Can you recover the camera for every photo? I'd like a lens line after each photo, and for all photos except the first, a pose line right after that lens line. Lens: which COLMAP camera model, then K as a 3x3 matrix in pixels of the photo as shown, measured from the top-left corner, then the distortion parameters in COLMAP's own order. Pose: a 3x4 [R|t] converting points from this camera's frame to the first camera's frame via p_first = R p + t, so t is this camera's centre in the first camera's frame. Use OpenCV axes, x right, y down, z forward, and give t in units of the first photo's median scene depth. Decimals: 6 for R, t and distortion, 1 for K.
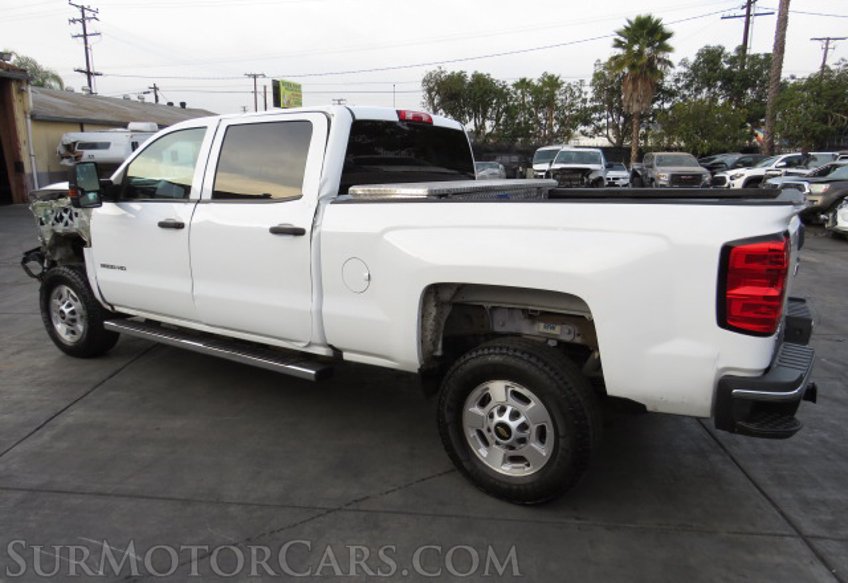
lens RADIAL K [[603.6, 0, 420.2], [0, 603.6, 295.1], [0, 0, 1]] dist [-0.045424, 0.022948]
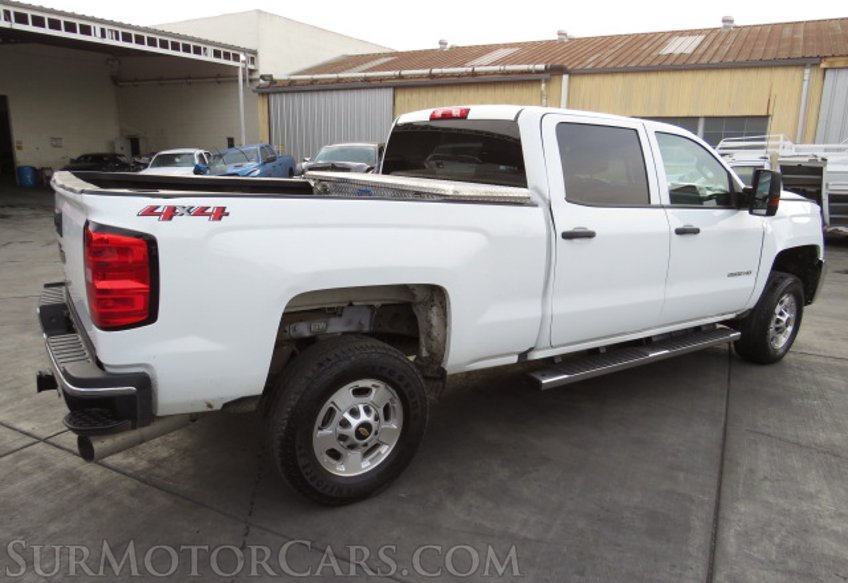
lens RADIAL K [[603.6, 0, 420.2], [0, 603.6, 295.1], [0, 0, 1]] dist [-0.045424, 0.022948]
pose [[-0.391936, 0.194062, -0.899292, 0.683732], [-0.231851, 0.925114, 0.300681, -0.219577], [0.890298, 0.326349, -0.317592, 0.980889]]
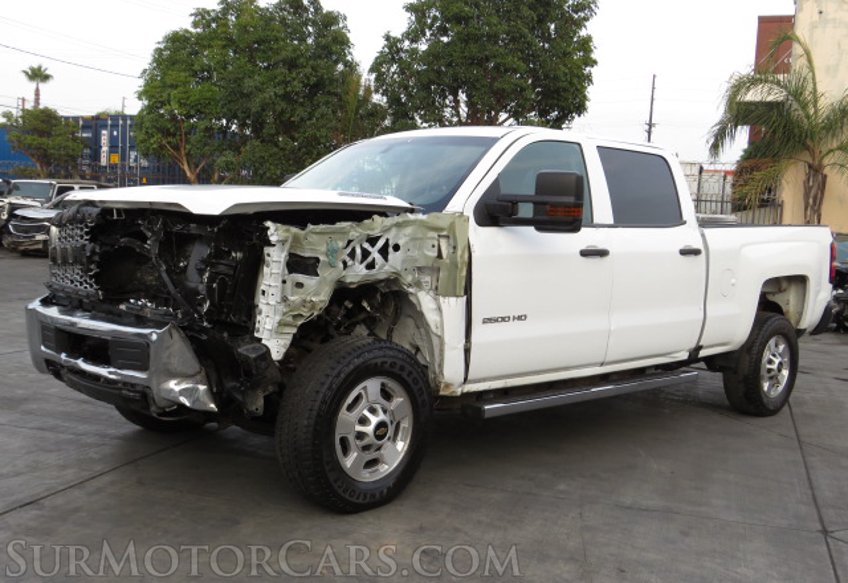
lens RADIAL K [[877.8, 0, 419.5], [0, 877.8, 290.3], [0, 0, 1]] dist [-0.068033, 0.019468]
pose [[0.265215, -0.062379, 0.962169, -1.190021], [0.161850, 0.986626, 0.019352, -0.090754], [-0.950508, 0.150595, 0.271764, 0.639179]]
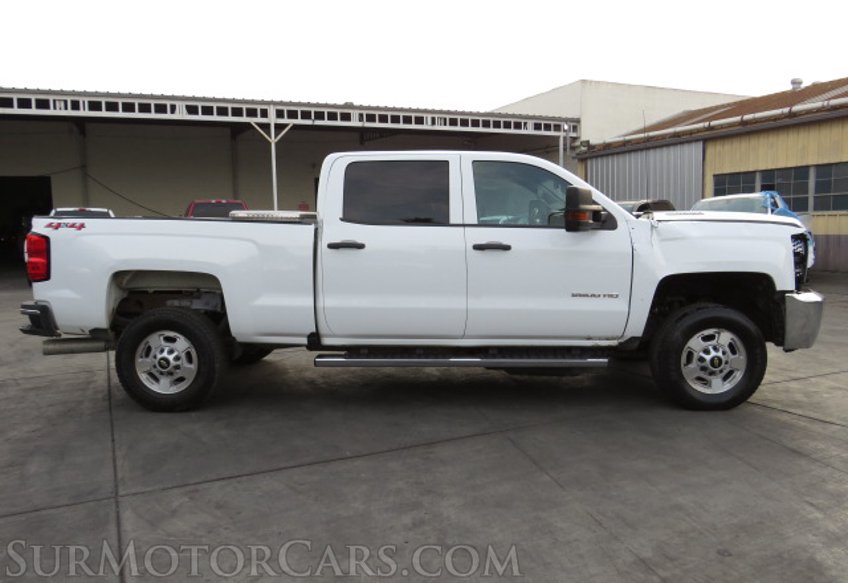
lens RADIAL K [[659.7, 0, 424.0], [0, 659.7, 291.5], [0, 0, 1]] dist [-0.049743, 0.007036]
pose [[-0.853769, 0.061518, -0.517005, 0.420656], [-0.103532, 0.953105, 0.284379, -0.328040], [0.510255, 0.296320, -0.807362, 1.672274]]
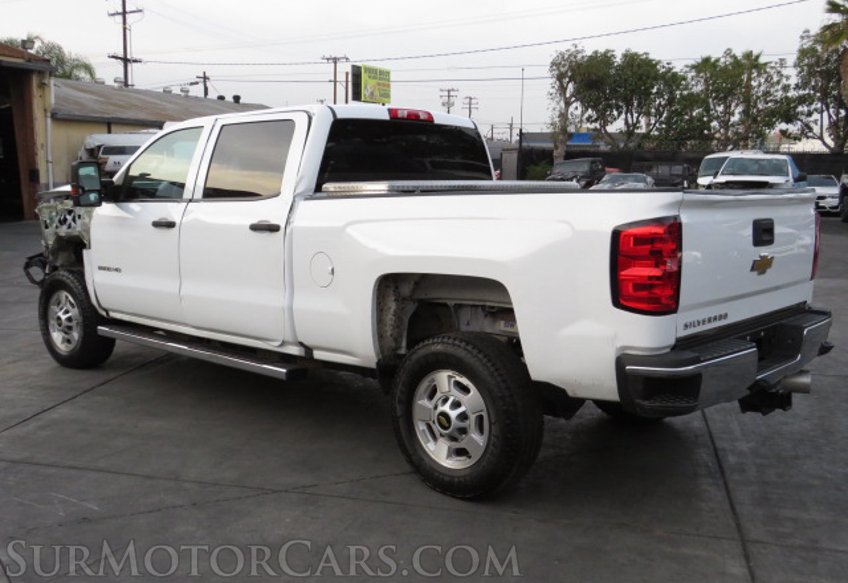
lens RADIAL K [[870.1, 0, 424.0], [0, 870.1, 291.5], [0, 0, 1]] dist [-0.092603, 0.127585]
pose [[0.986872, 0.023369, -0.159805, 0.169038], [-0.036705, 0.996036, -0.081020, 0.066116], [0.157278, 0.085822, 0.983818, -0.230472]]
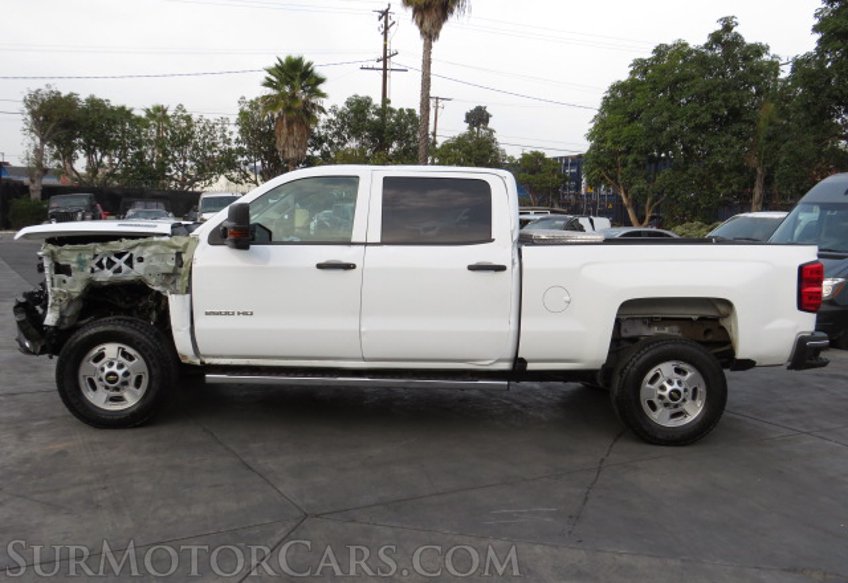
lens RADIAL K [[739.5, 0, 423.9], [0, 739.5, 307.3], [0, 0, 1]] dist [-0.060517, 0.006487]
pose [[0.828775, -0.041257, 0.558059, -0.710627], [0.089957, 0.994131, -0.060100, 0.031457], [-0.552304, 0.100011, 0.827622, -0.097736]]
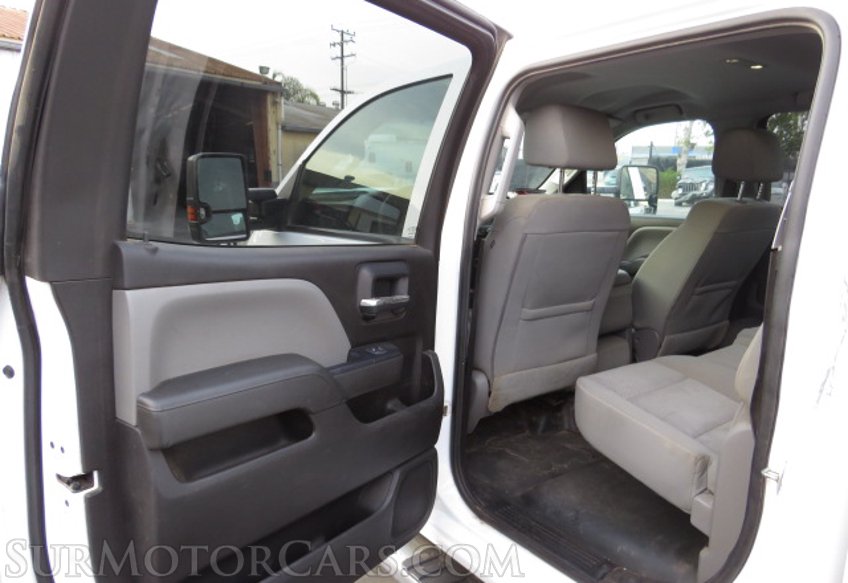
lens RADIAL K [[603.6, 0, 420.2], [0, 603.6, 295.1], [0, 0, 1]] dist [-0.045424, 0.022948]
pose [[0.933413, 0.078754, -0.350054, -0.149854], [-0.087191, 0.996156, -0.008381, -0.080726], [0.348049, 0.038345, 0.936692, 0.414444]]
